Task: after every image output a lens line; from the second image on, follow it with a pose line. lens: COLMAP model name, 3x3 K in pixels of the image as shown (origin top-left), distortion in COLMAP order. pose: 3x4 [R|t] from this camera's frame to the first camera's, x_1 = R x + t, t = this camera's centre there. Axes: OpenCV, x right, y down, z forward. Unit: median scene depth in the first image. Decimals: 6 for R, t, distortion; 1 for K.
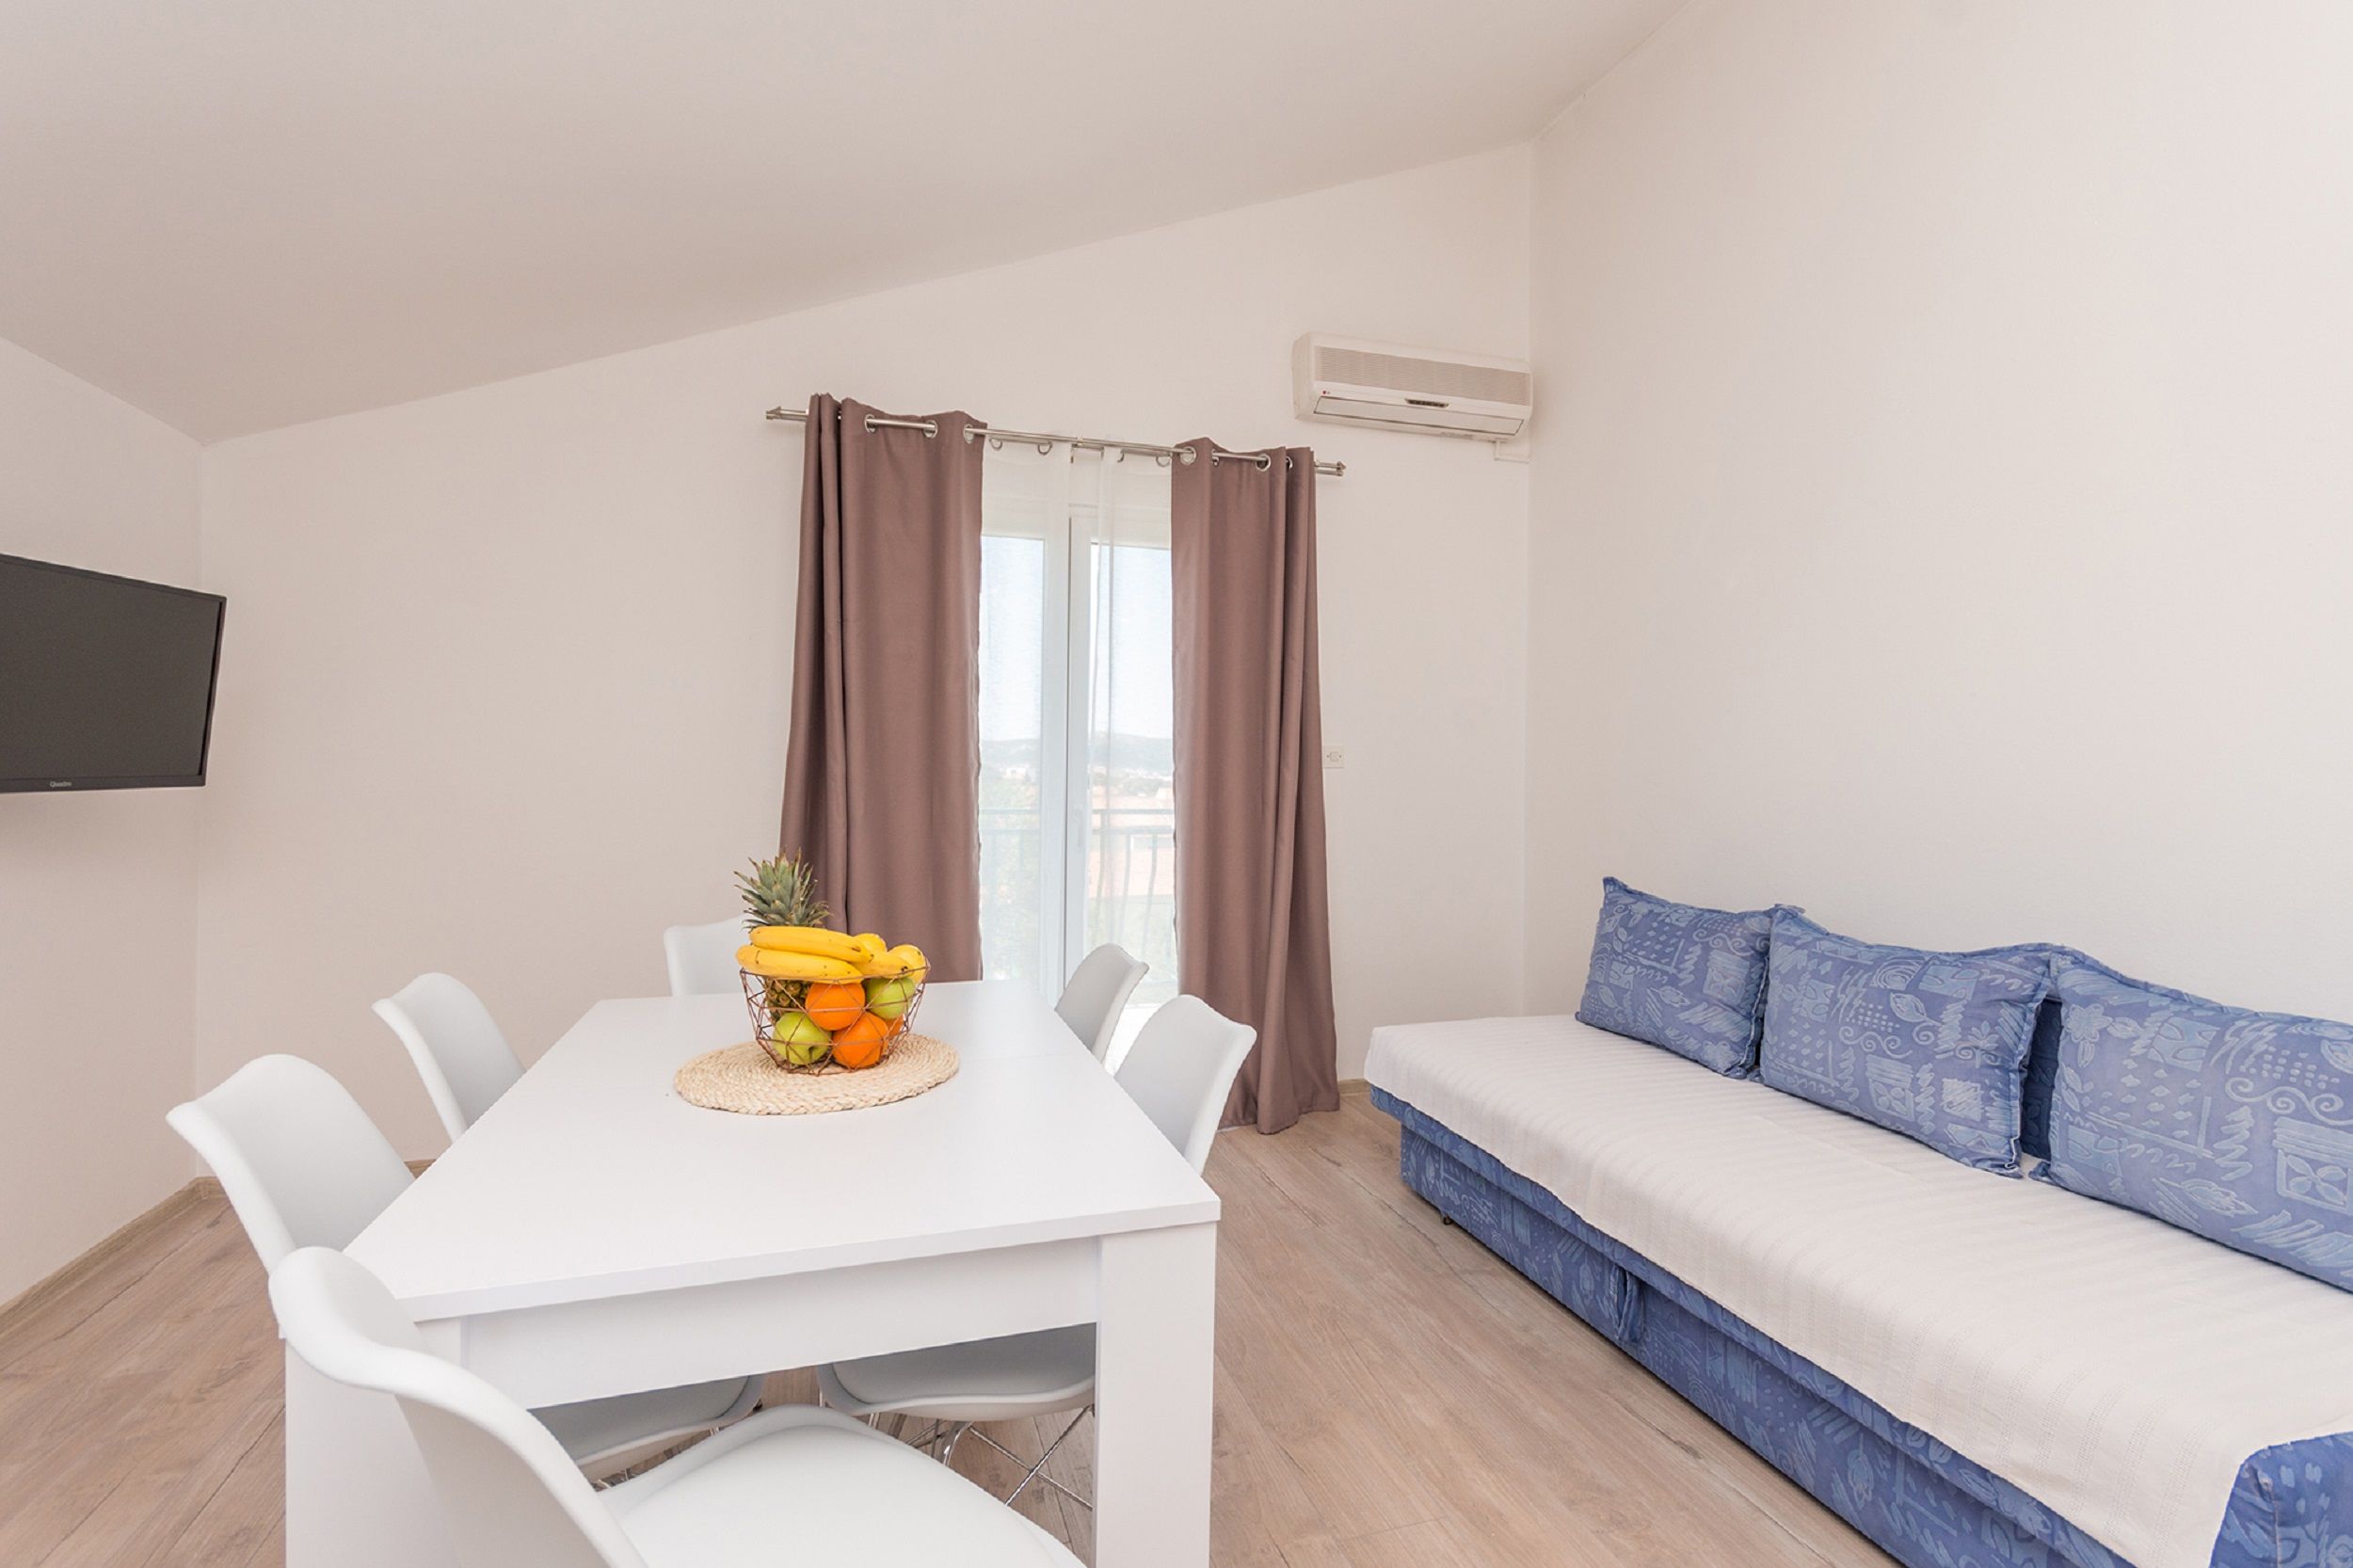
lens RADIAL K [[1083.9, 0, 1184.2], [0, 1083.9, 775.9], [0, 0, 1]] dist [0.008740, -0.000453]
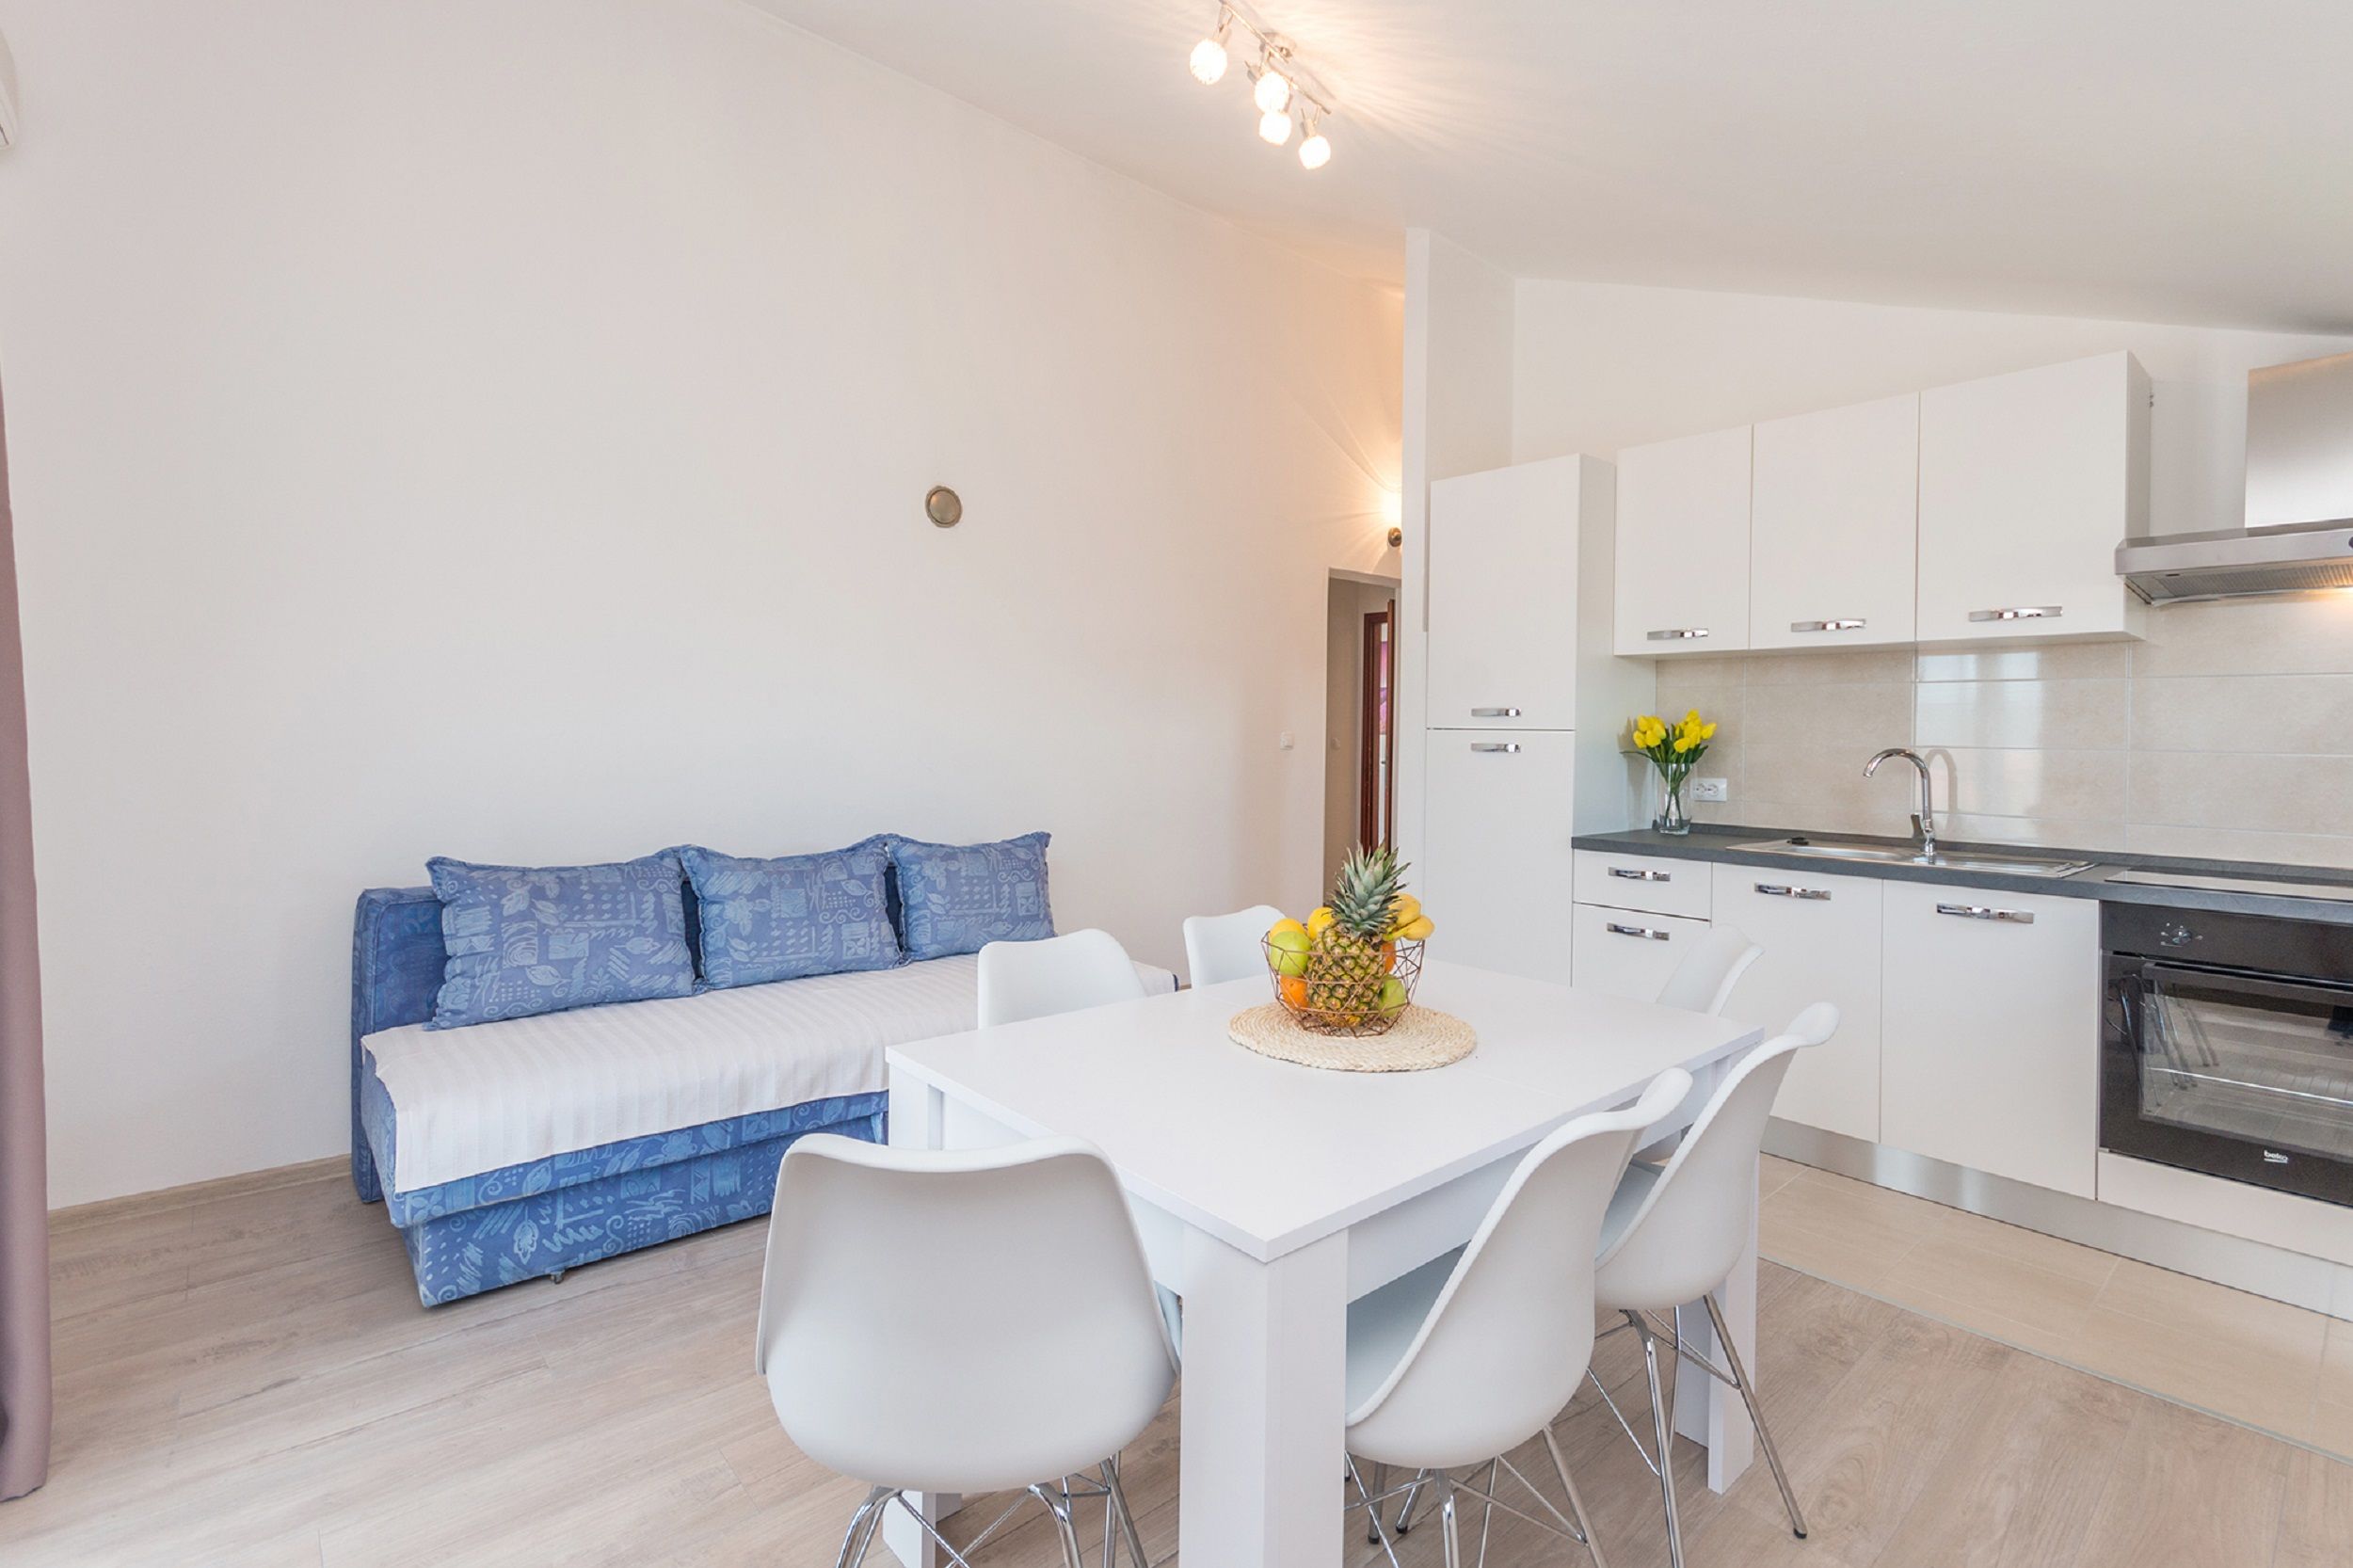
lens RADIAL K [[1083.9, 0, 1184.2], [0, 1083.9, 775.9], [0, 0, 1]] dist [0.008740, -0.000453]
pose [[-0.406744, -0.051480, 0.912091, -0.874852], [-0.011985, 0.998626, 0.051020, -0.030038], [-0.913464, 0.009820, -0.406802, 1.121283]]
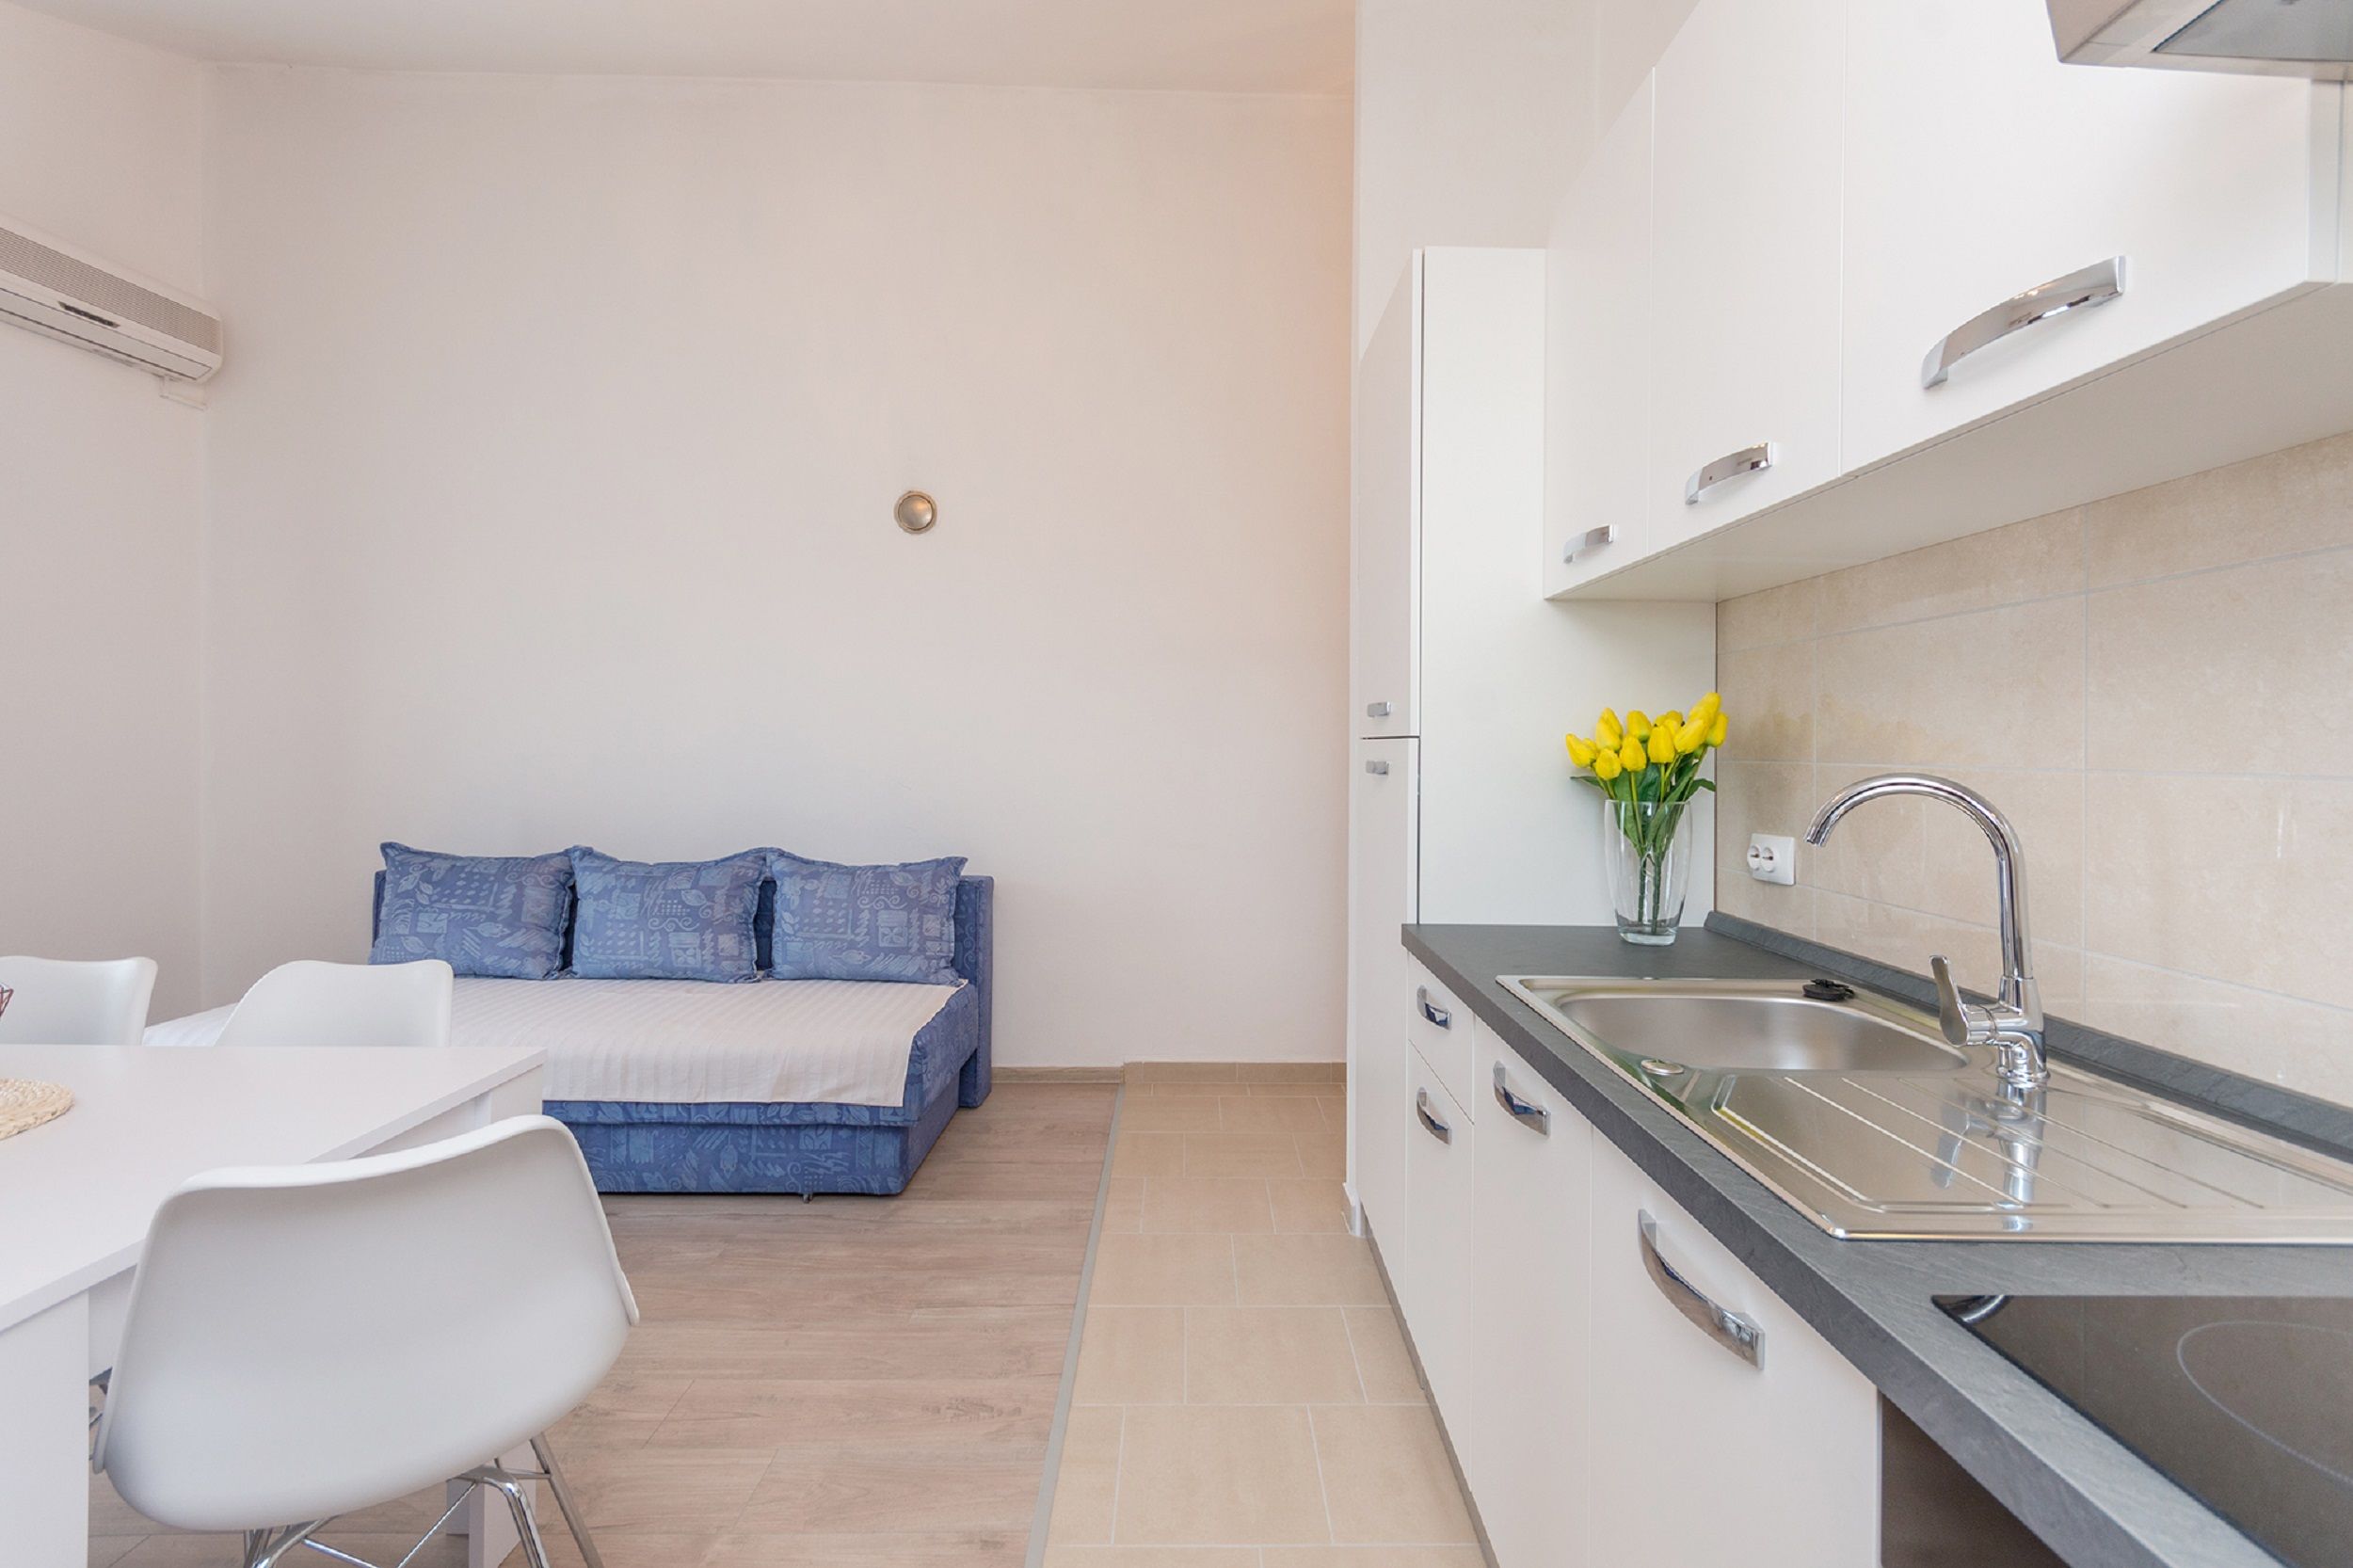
lens RADIAL K [[1018.3, 0, 1210.0], [0, 1018.3, 780.0], [0, 0, 1]] dist [0.001614, 0.000018]
pose [[0.285250, -0.036662, 0.957752, -0.501137], [-0.002660, 0.999234, 0.039042, -0.017667], [-0.958450, -0.013684, 0.284934, -0.133237]]
